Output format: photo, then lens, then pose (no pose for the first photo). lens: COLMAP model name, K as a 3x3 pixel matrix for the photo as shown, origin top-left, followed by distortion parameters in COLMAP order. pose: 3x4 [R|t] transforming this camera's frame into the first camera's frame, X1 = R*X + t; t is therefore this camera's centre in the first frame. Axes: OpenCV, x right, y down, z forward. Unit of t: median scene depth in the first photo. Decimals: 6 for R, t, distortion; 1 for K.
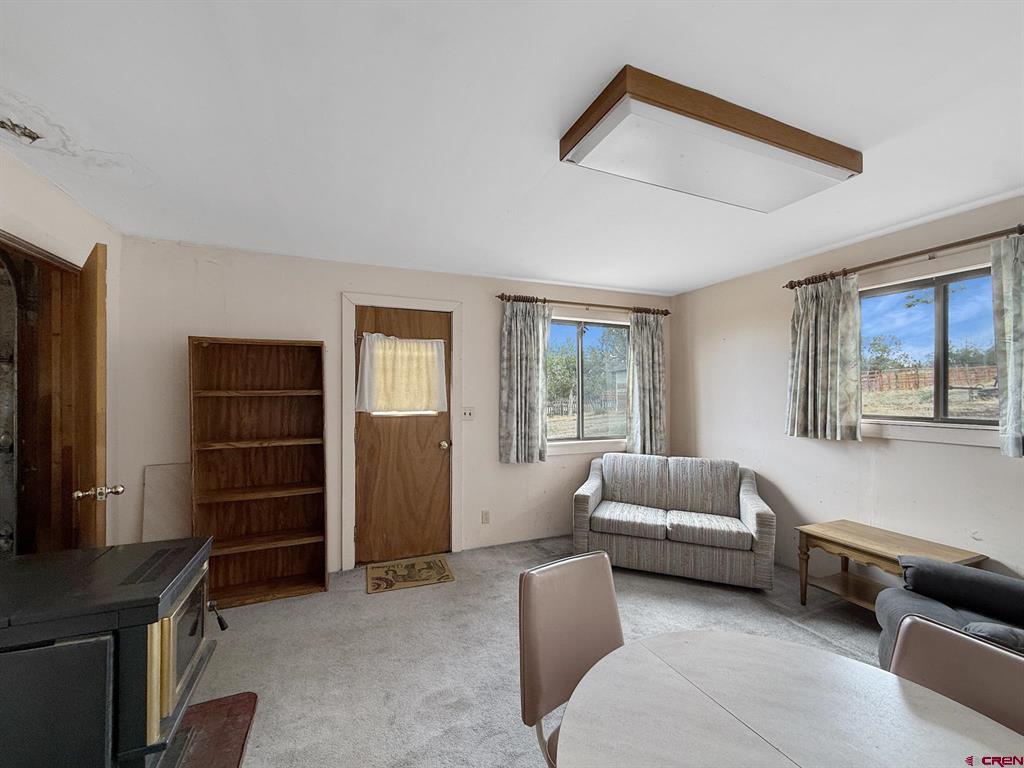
lens RADIAL K [[409.7, 0, 512.0], [0, 409.7, 384.0], [0, 0, 1]] dist [0.000436, 0.000111]
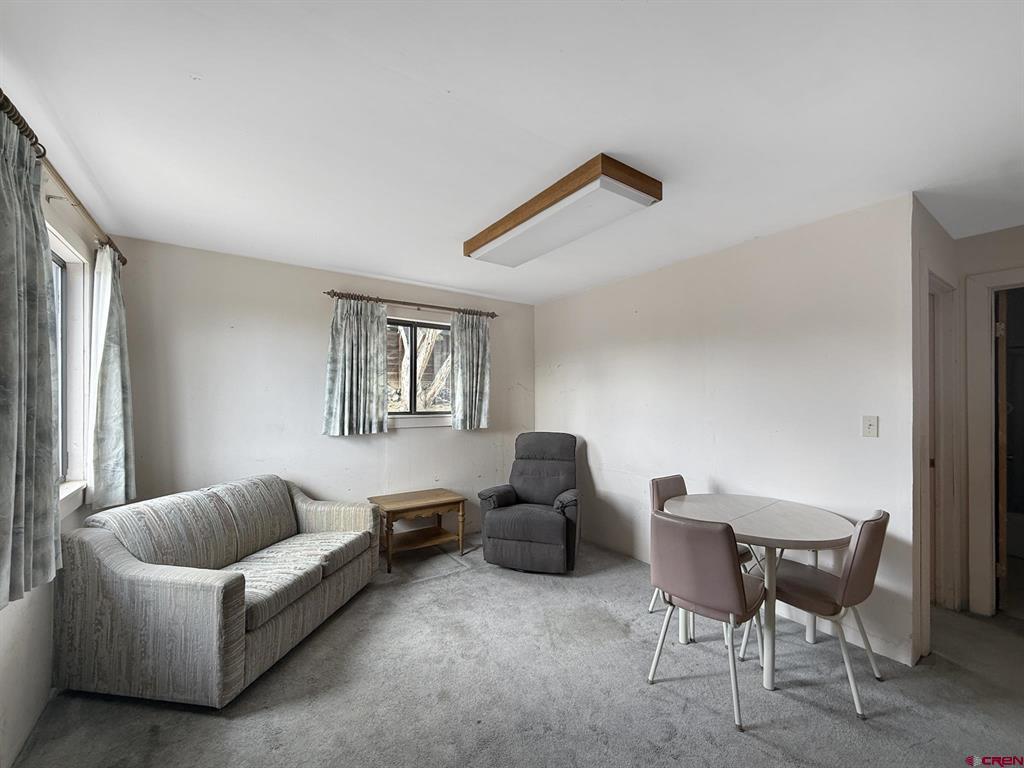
lens RADIAL K [[409.7, 0, 512.0], [0, 409.7, 384.0], [0, 0, 1]] dist [0.000436, 0.000111]
pose [[-0.207023, 0.031970, 0.977814, -0.501934], [-0.023394, 0.999018, -0.037617, 0.024704], [-0.978056, -0.030663, -0.206071, 0.846486]]
